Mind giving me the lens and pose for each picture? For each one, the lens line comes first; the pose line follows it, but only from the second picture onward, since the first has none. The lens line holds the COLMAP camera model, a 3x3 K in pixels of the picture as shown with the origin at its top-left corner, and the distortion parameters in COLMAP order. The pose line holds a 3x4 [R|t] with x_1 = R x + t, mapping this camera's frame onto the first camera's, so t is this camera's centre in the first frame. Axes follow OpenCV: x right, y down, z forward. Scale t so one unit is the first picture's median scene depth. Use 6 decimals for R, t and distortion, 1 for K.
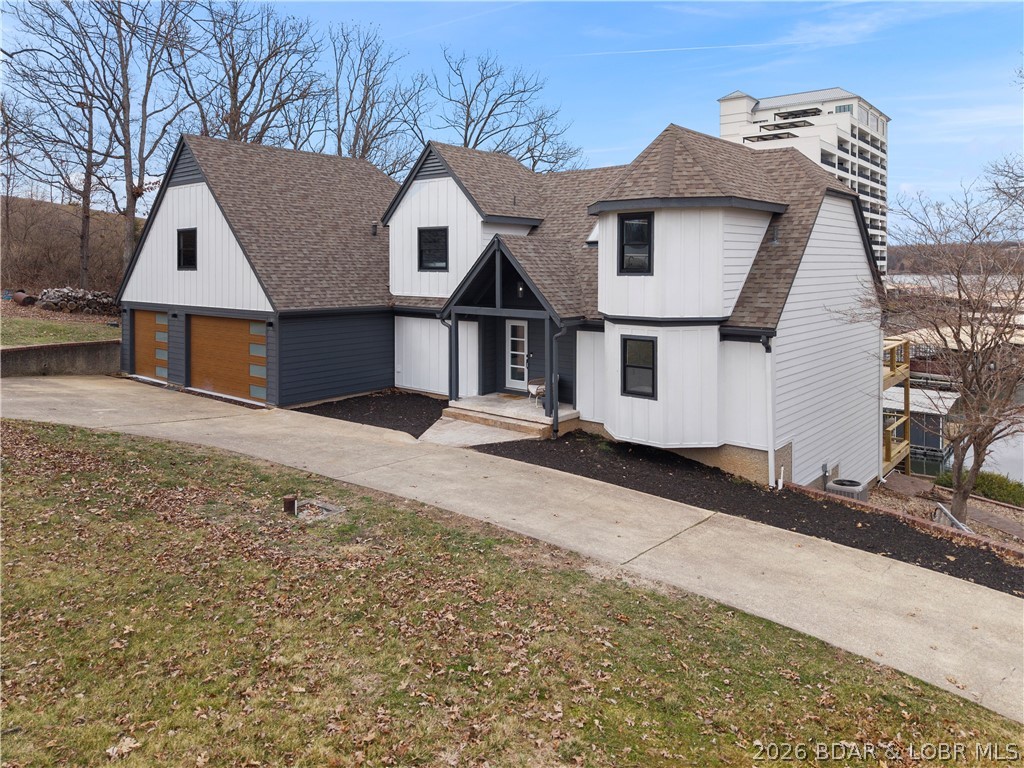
lens RADIAL K [[736.9, 0, 514.3], [0, 736.9, 267.2], [0, 0, 1]] dist [0.002384, 0.001668]
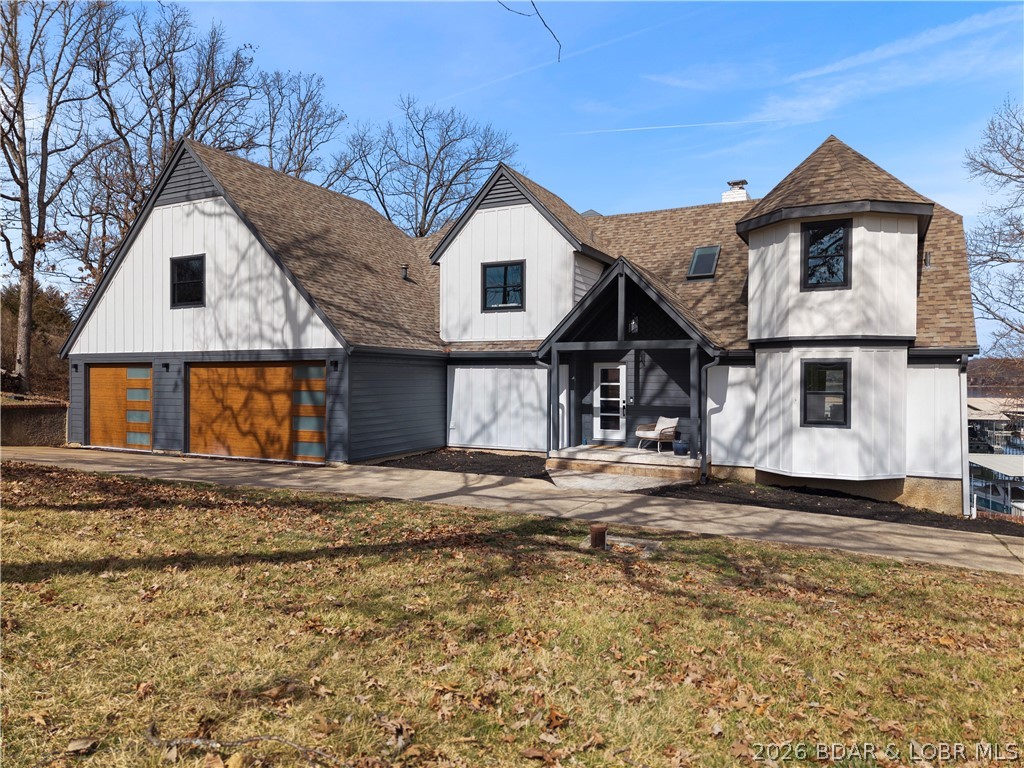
lens RADIAL K [[699.7, 0, 512.0], [0, 699.7, 384.0], [0, 0, 1]] dist [0.006027, 0.000764]
pose [[0.973615, 0.002140, 0.228187, -0.310574], [-0.003381, 0.999982, 0.005046, 0.093914], [-0.228172, -0.005684, 0.973604, 0.194546]]
